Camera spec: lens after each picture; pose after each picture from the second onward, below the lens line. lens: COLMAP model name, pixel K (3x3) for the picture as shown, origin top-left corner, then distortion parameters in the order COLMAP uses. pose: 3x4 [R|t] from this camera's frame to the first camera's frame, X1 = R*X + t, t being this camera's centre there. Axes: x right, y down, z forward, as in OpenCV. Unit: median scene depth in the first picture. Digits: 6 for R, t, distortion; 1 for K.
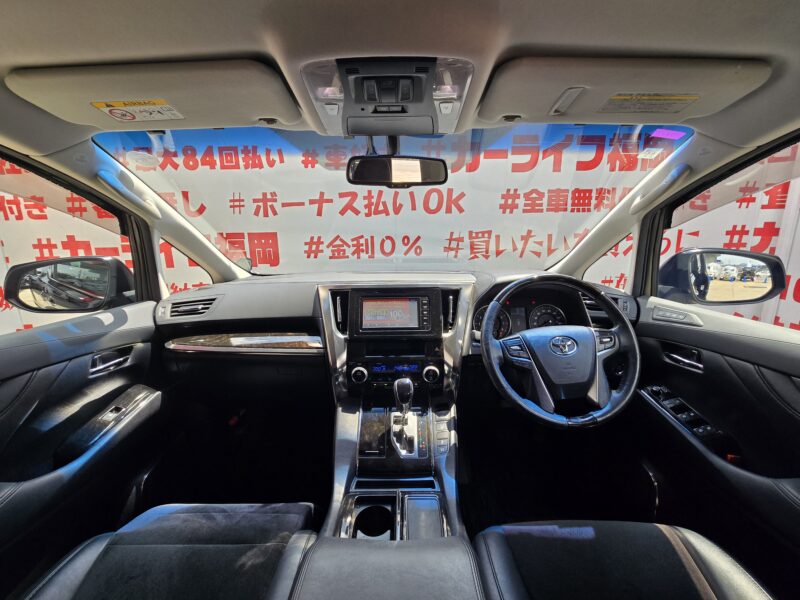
lens RADIAL K [[323.6, 0, 391.5], [0, 323.6, 306.8], [0, 0, 1]] dist [0.001577, -0.000840]
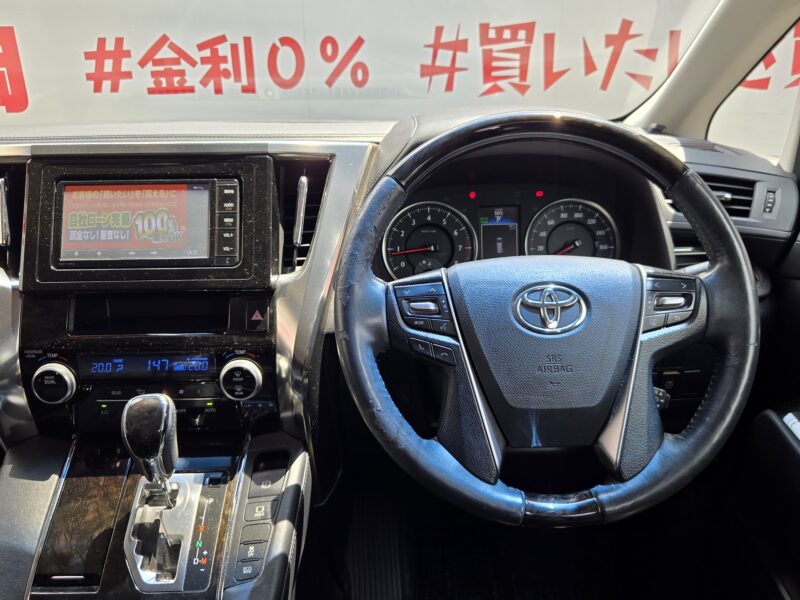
lens RADIAL K [[693.3, 0, 375.2], [0, 693.3, 302.9], [0, 0, 1]] dist [0.044907, -0.028659]
pose [[0.999991, -0.003056, 0.002945, 0.275116], [0.002644, 0.991384, 0.130957, 0.007768], [-0.003320, -0.130949, 0.991384, 0.179075]]
